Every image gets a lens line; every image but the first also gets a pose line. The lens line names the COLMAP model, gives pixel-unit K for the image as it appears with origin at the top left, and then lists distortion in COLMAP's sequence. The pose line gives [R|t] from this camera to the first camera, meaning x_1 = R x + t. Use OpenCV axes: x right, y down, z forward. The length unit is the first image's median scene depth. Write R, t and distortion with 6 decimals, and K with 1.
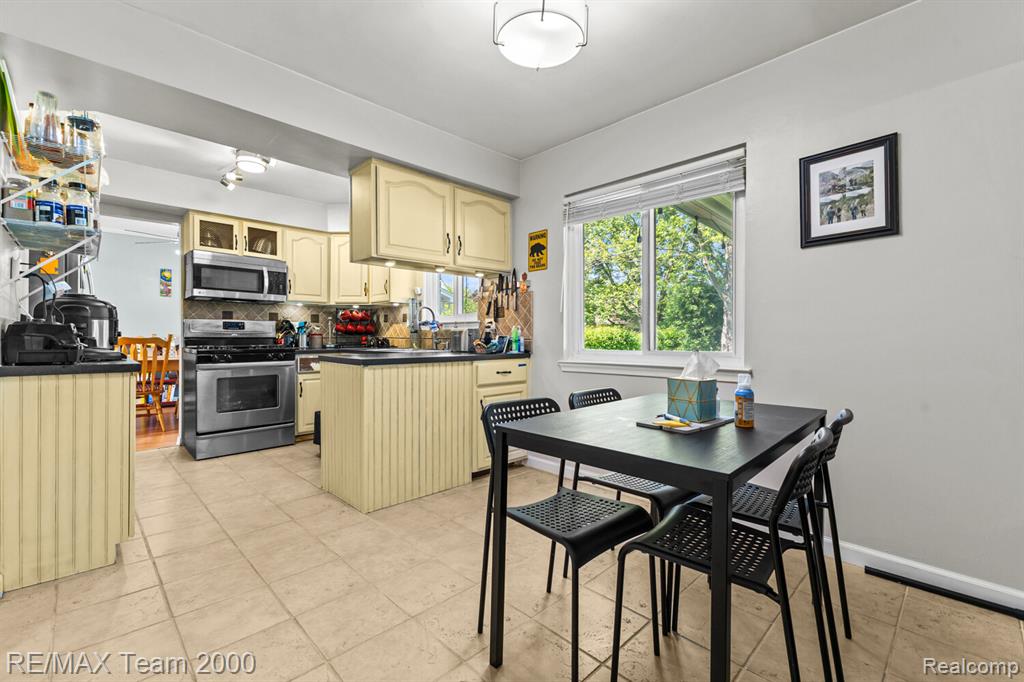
lens RADIAL K [[438.7, 0, 510.7], [0, 438.7, 338.0], [0, 0, 1]] dist [0.002687, 0.000415]
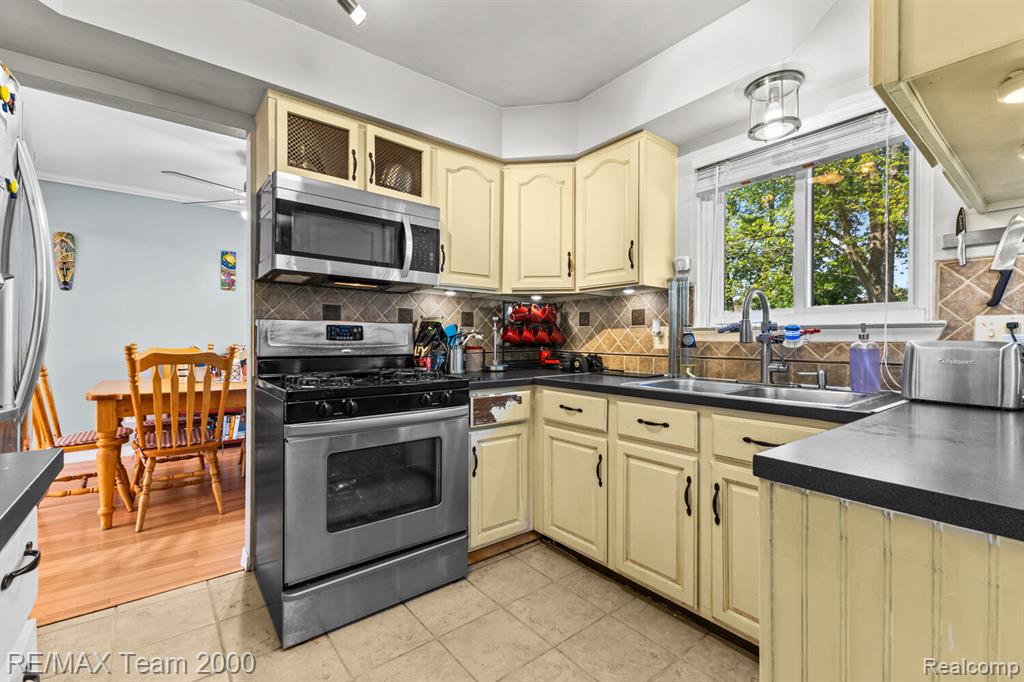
lens RADIAL K [[442.8, 0, 512.0], [0, 442.8, 341.0], [0, 0, 1]] dist [0.001539, 0.000312]
pose [[0.994624, 0.001577, -0.103543, -0.390062], [-0.001630, 0.999999, -0.000436, -0.018982], [0.103542, 0.000602, 0.994625, 0.514188]]
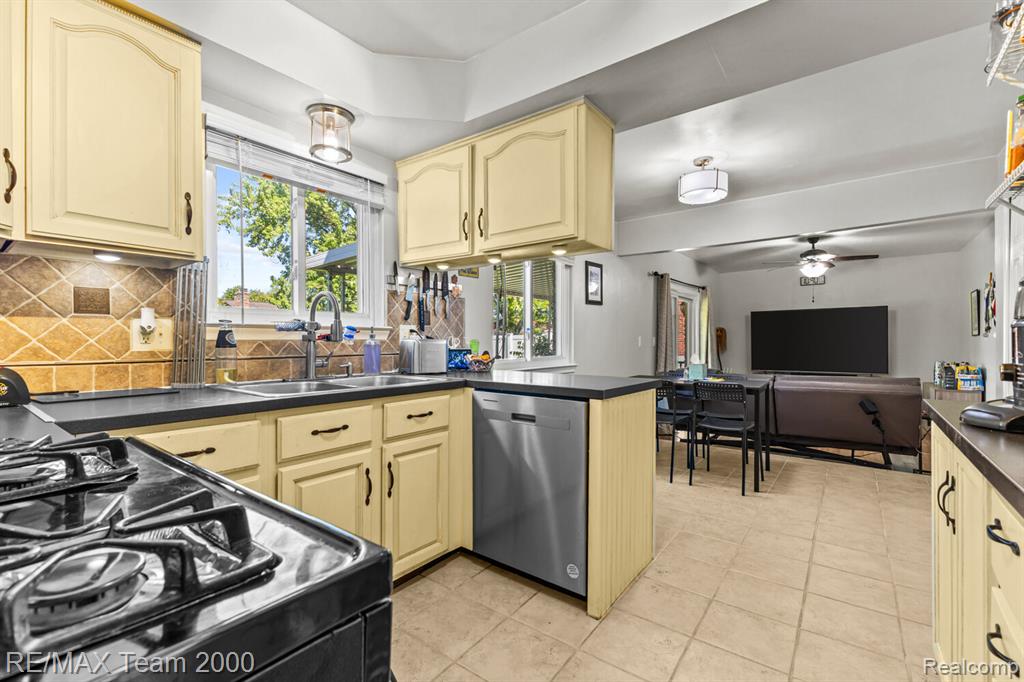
lens RADIAL K [[447.3, 0, 506.0], [0, 447.3, 341.2], [0, 0, 1]] dist [0.003372, -0.000193]
pose [[-0.137528, -0.002309, 0.990495, -0.711033], [0.003672, 0.999989, 0.002841, -0.018125], [-0.990491, 0.004028, -0.137518, 0.857885]]
